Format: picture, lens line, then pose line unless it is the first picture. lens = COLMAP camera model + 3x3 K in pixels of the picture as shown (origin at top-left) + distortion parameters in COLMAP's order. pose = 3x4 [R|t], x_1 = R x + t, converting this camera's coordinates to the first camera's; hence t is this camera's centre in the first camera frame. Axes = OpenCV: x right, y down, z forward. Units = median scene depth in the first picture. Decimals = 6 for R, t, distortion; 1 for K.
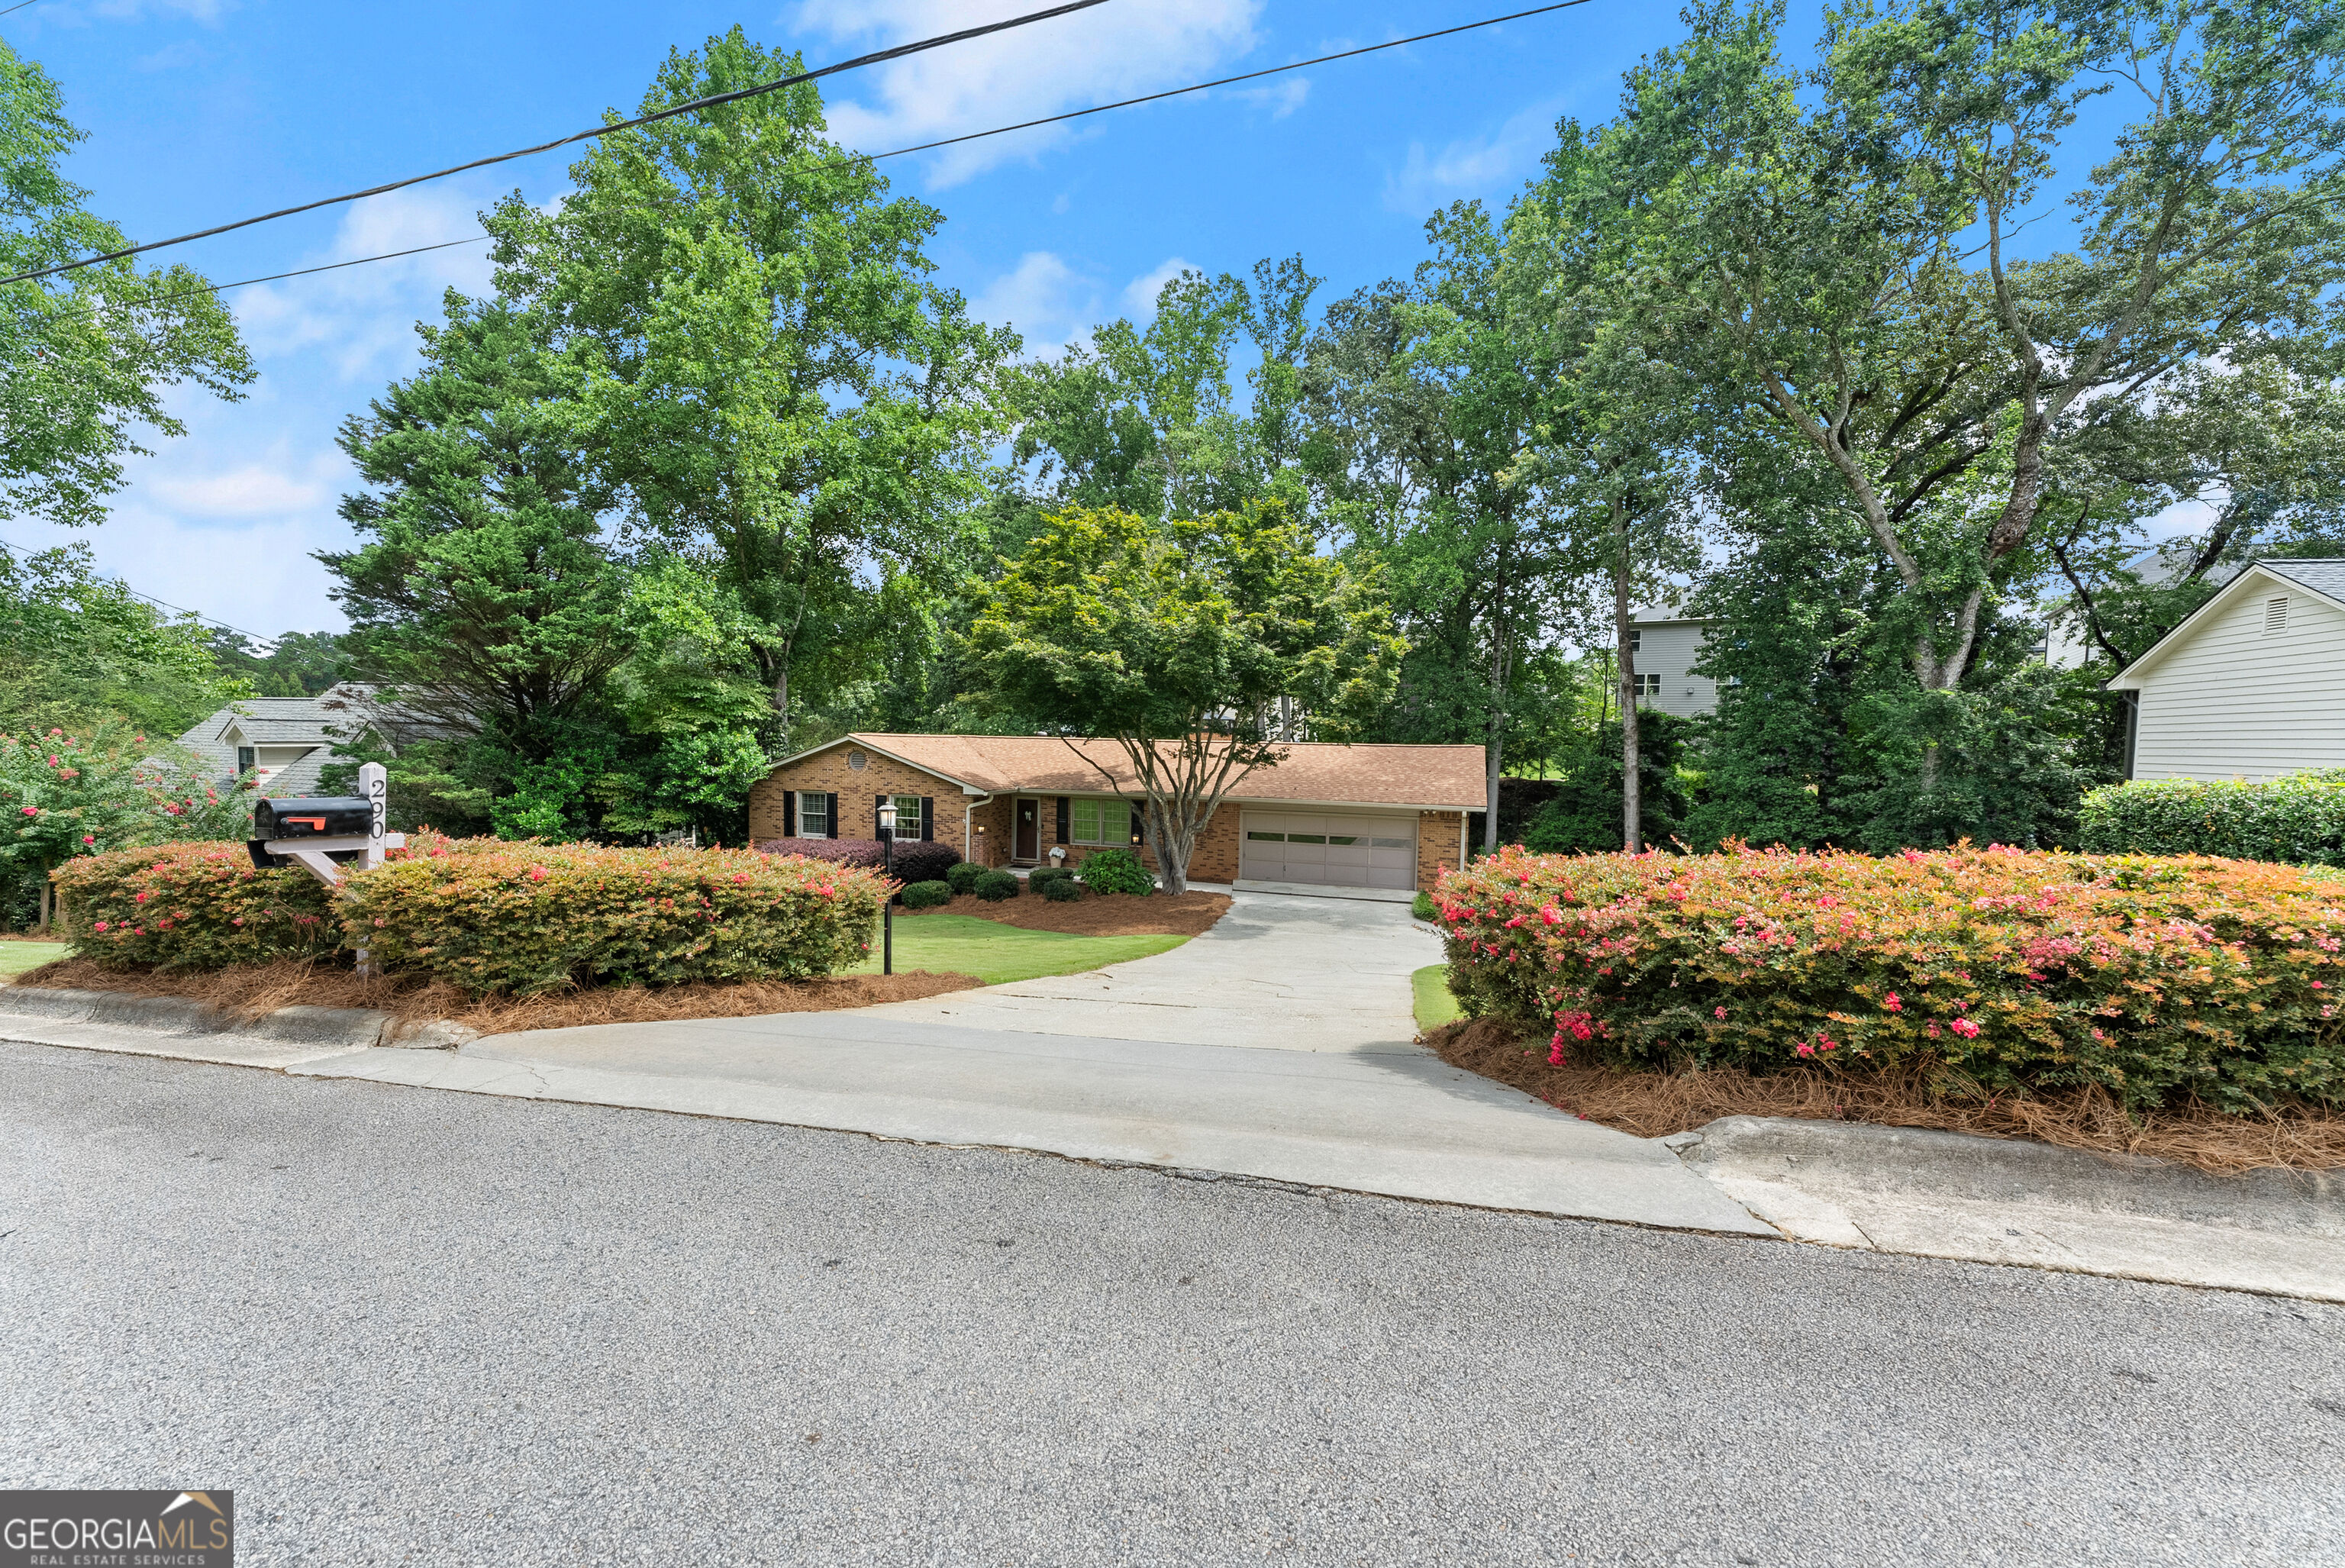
lens RADIAL K [[941.0, 0, 1165.7], [0, 941.0, 769.4], [0, 0, 1]] dist [0.000040, -0.000379]
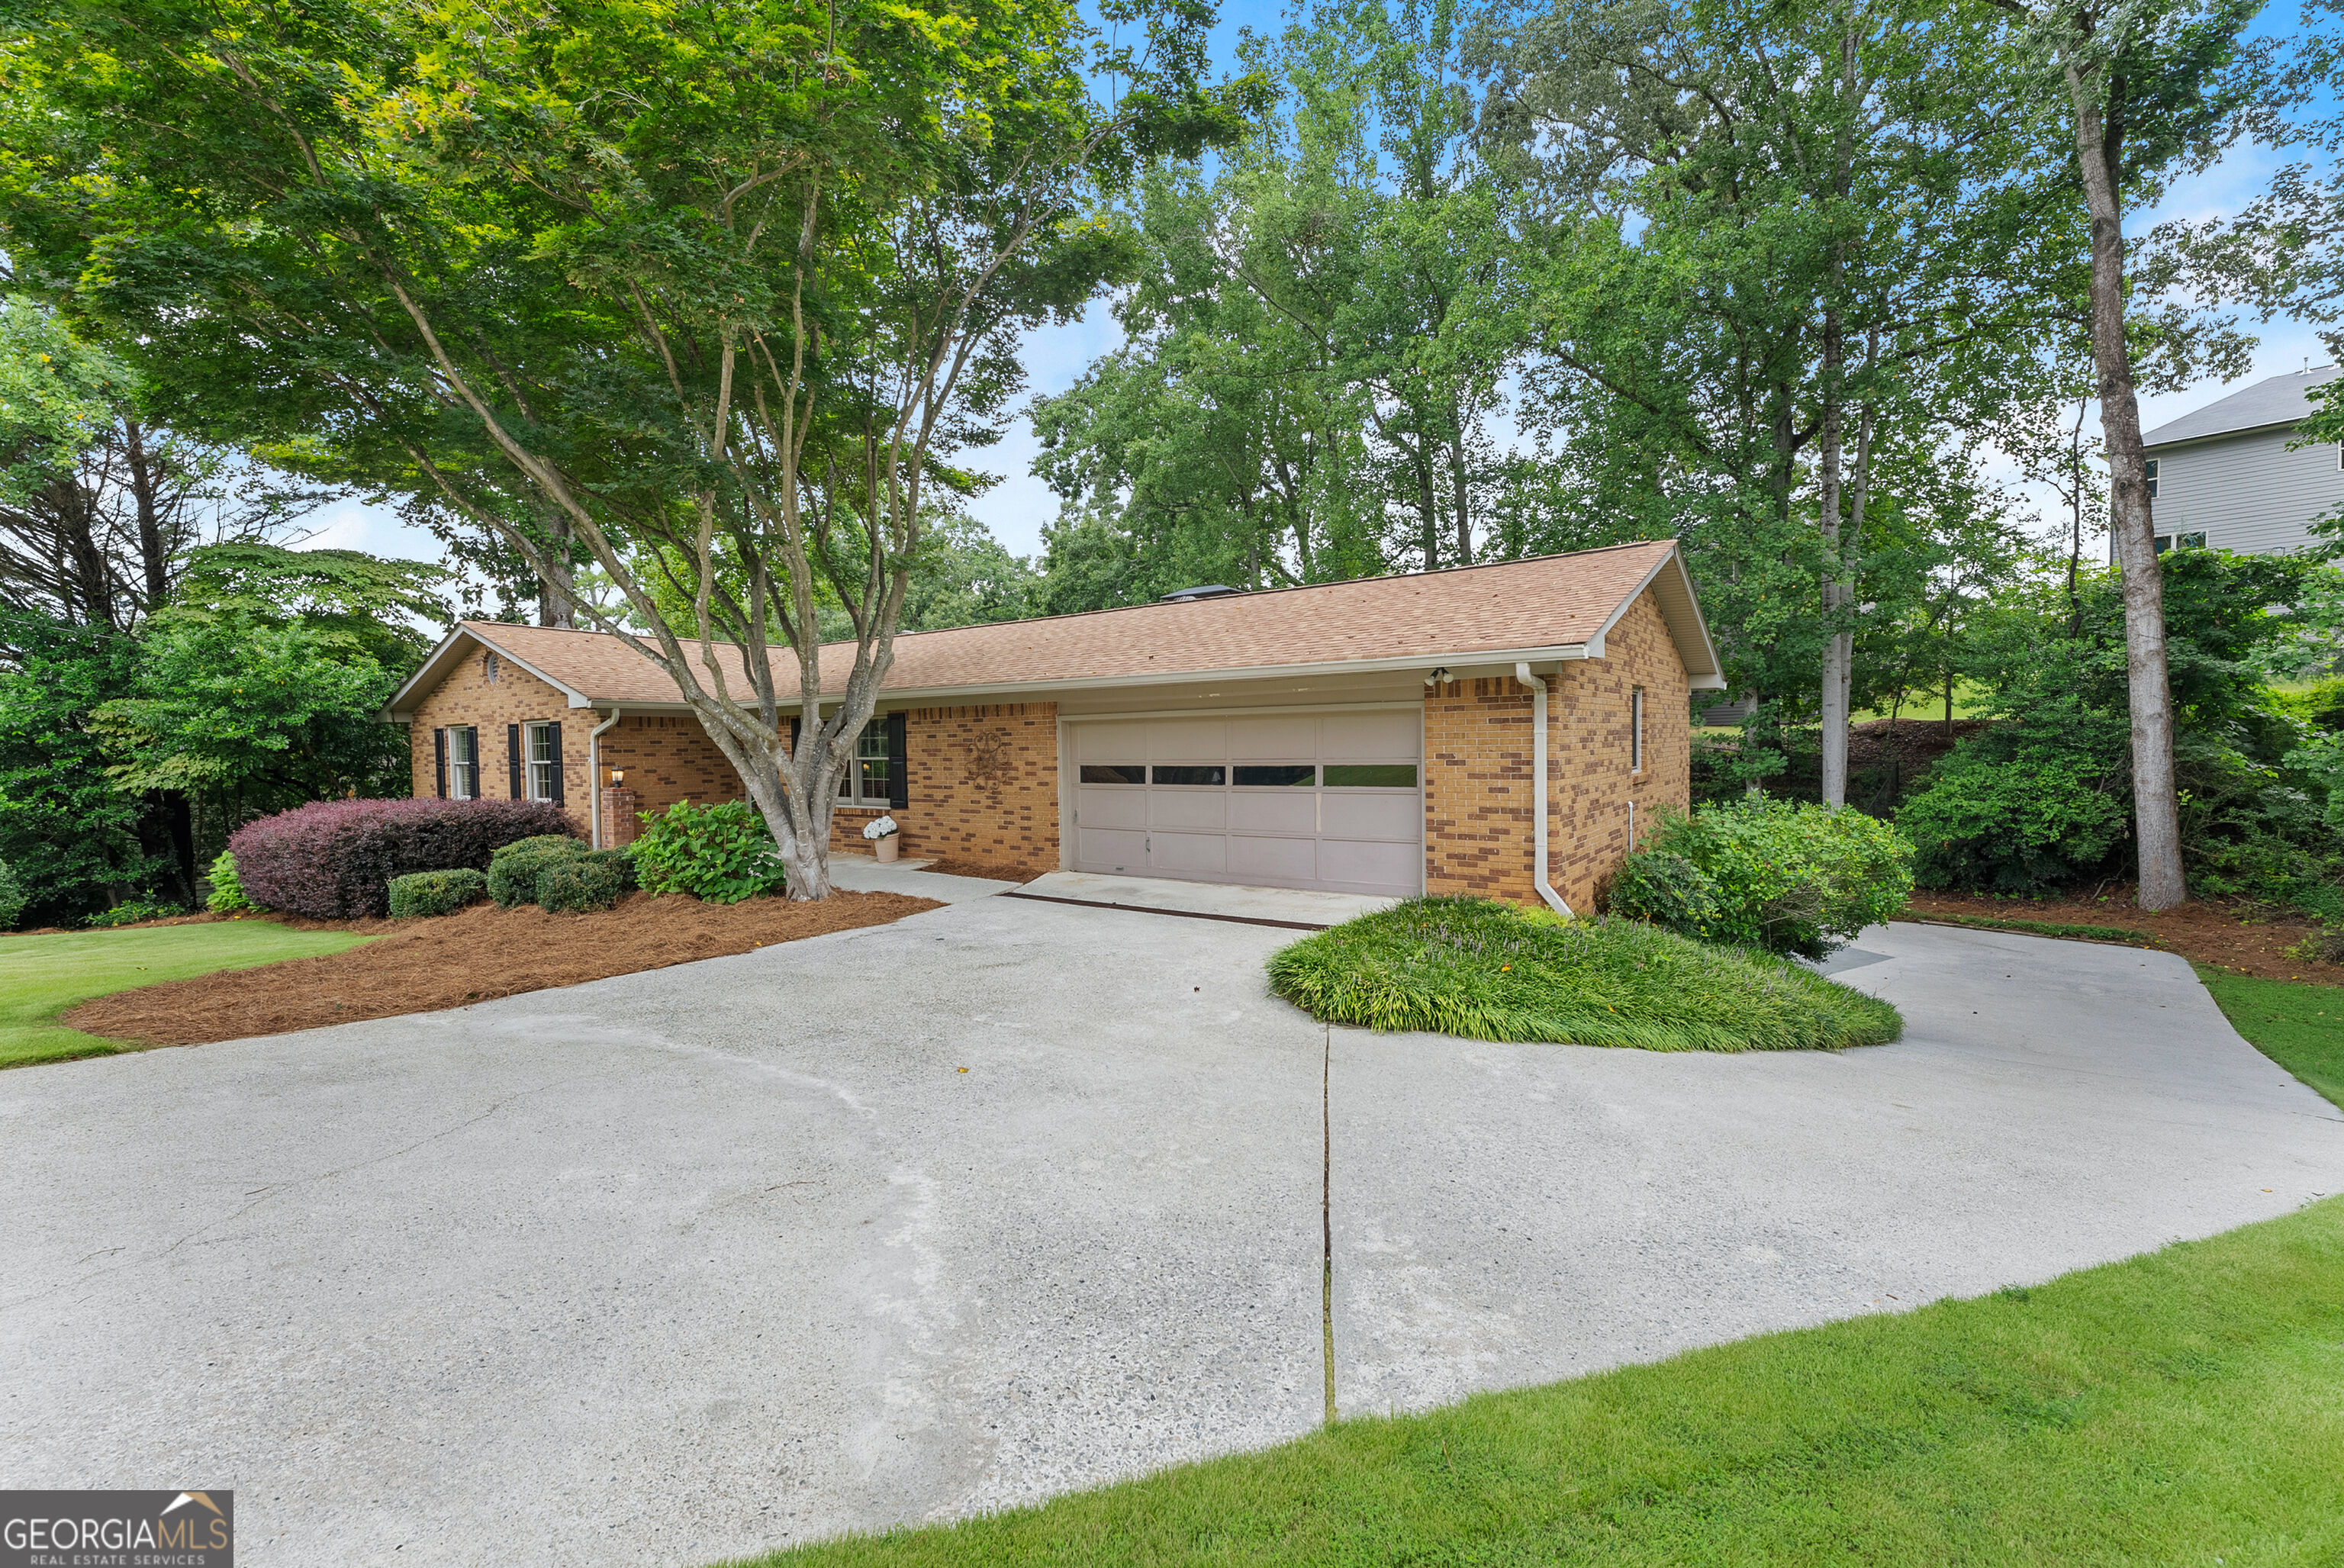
lens RADIAL K [[997.2, 0, 1171.3], [0, 997.2, 759.3], [0, 0, 1]] dist [0.001145, 0.000501]
pose [[0.949720, -0.031466, -0.311514, 0.264209], [0.026094, 0.999430, -0.021398, 0.070940], [0.312010, 0.012194, 0.950000, 0.532099]]
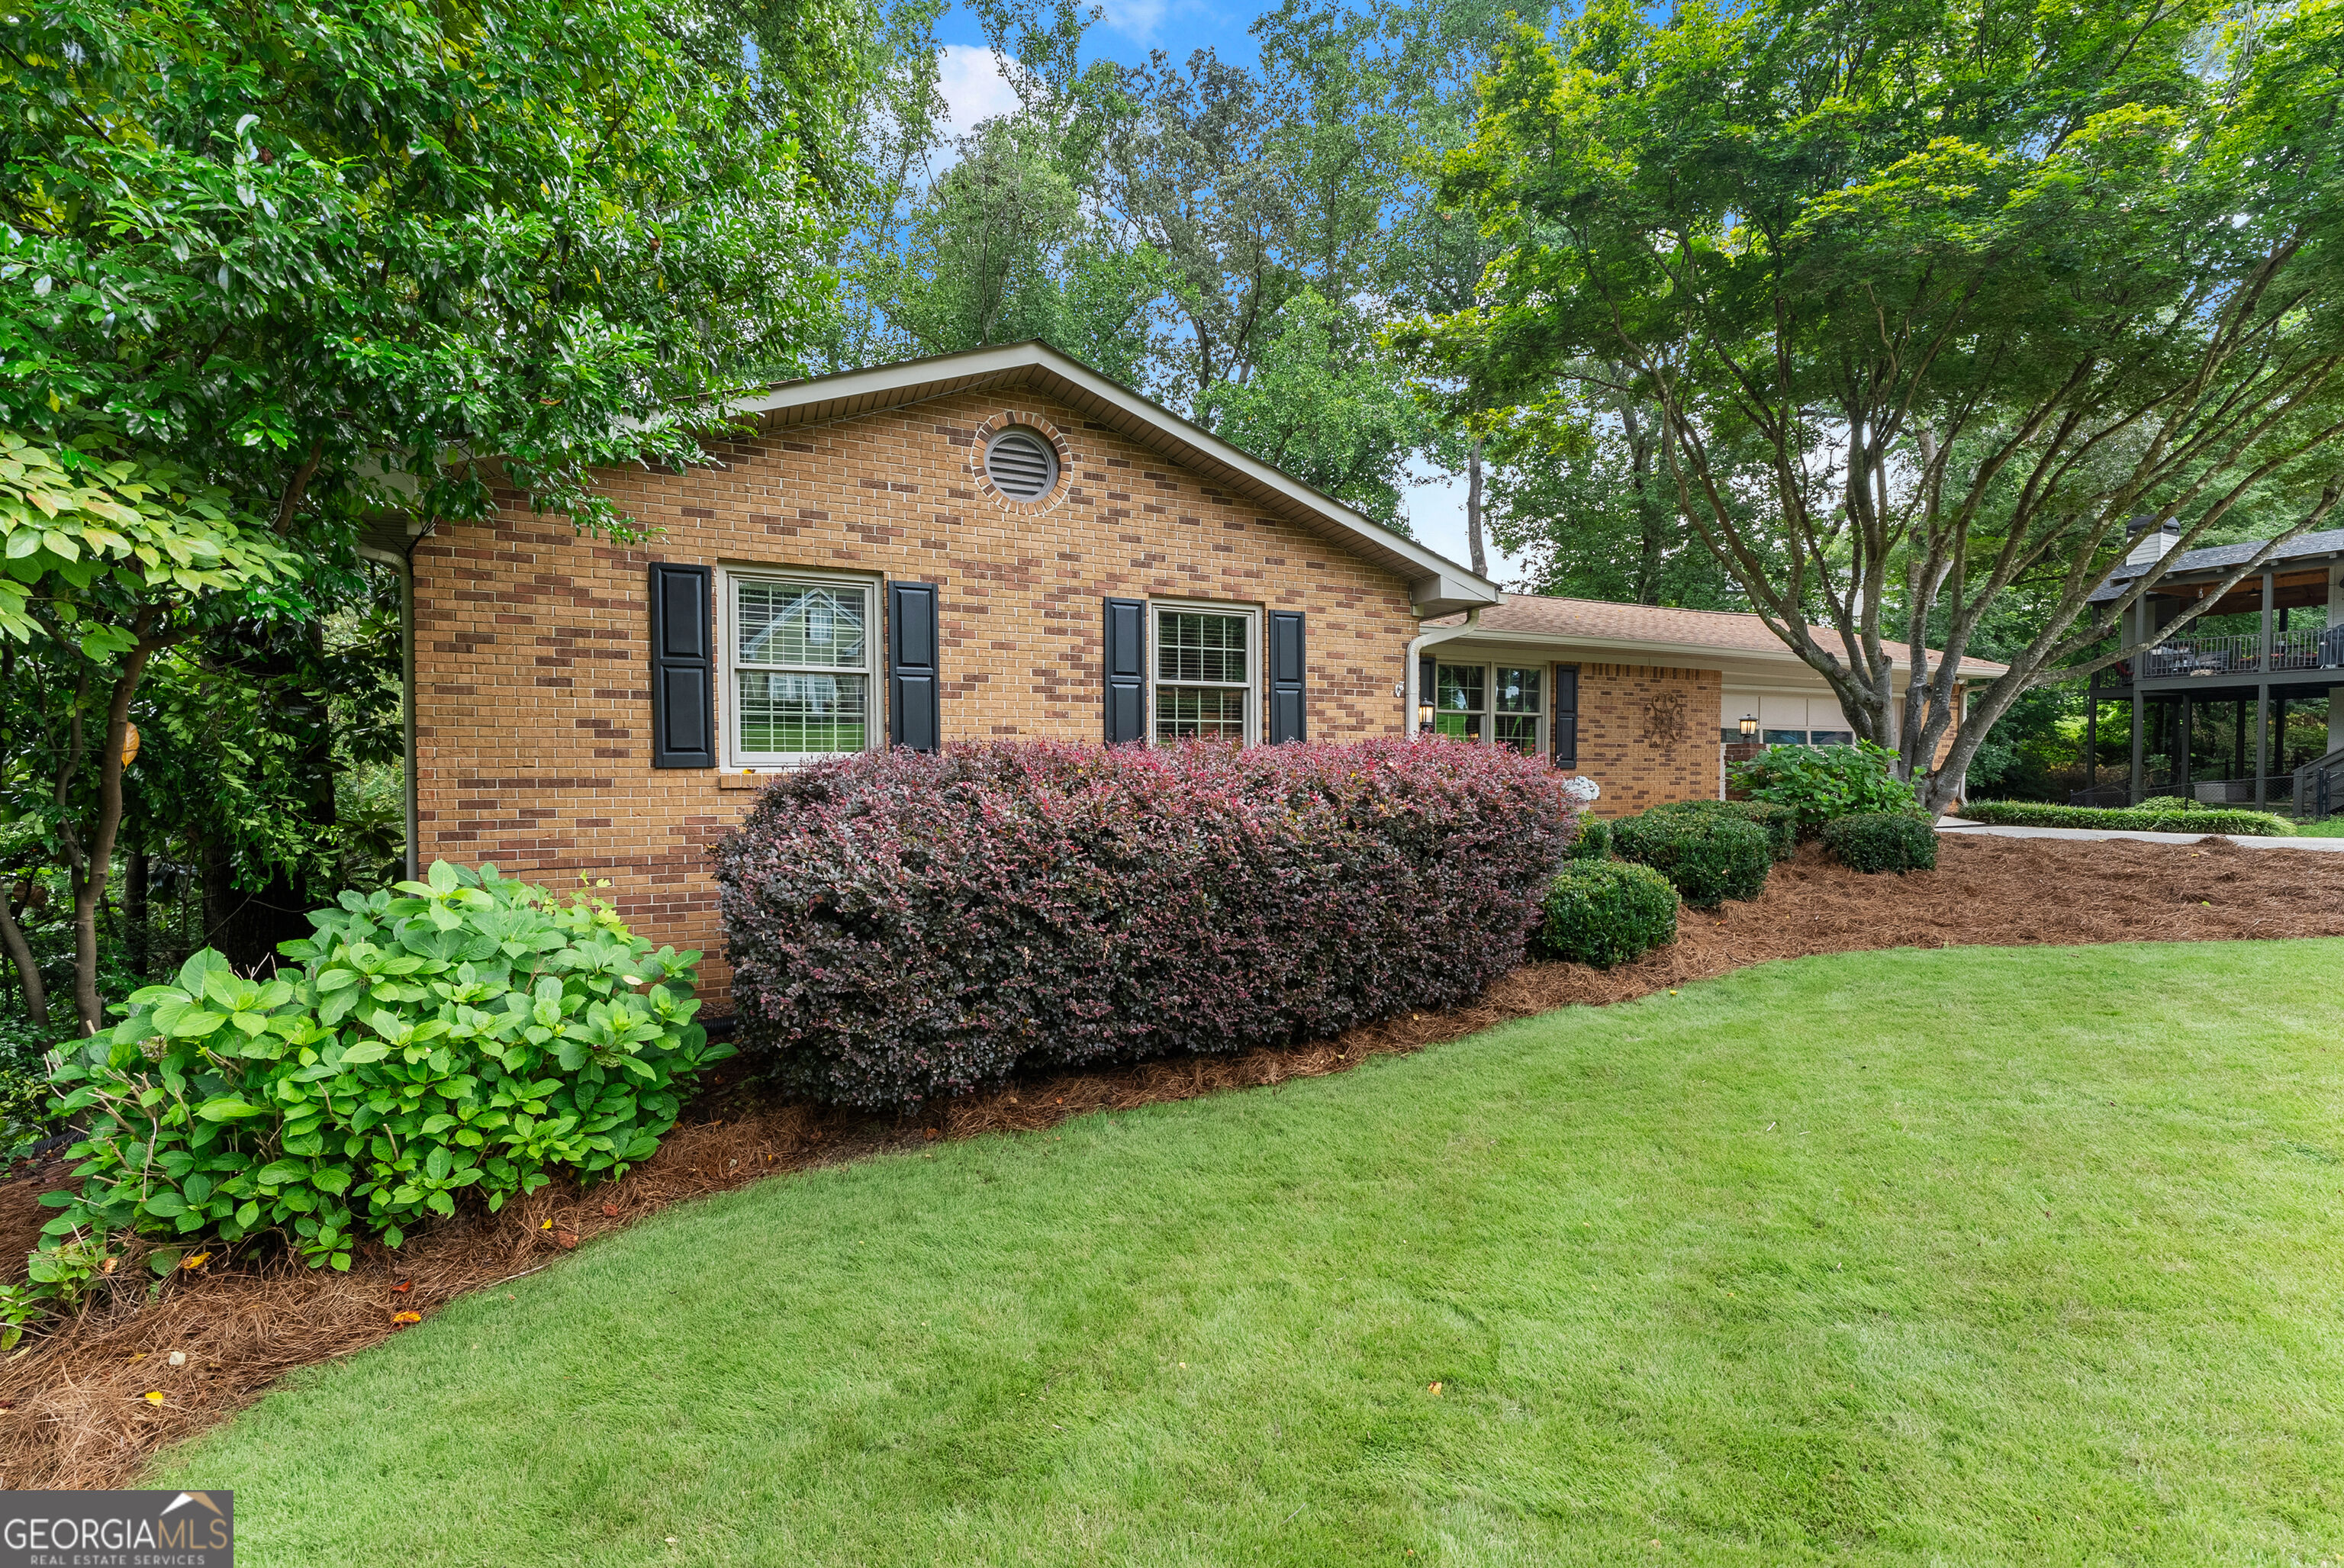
lens RADIAL K [[945.0, 0, 1163.6], [0, 945.0, 775.9], [0, 0, 1]] dist [0.000214, 0.000096]
pose [[0.753048, -0.027000, 0.657412, -0.467386], [0.036640, 0.999328, -0.000929, 0.078378], [-0.656945, 0.024787, 0.753531, 0.765184]]
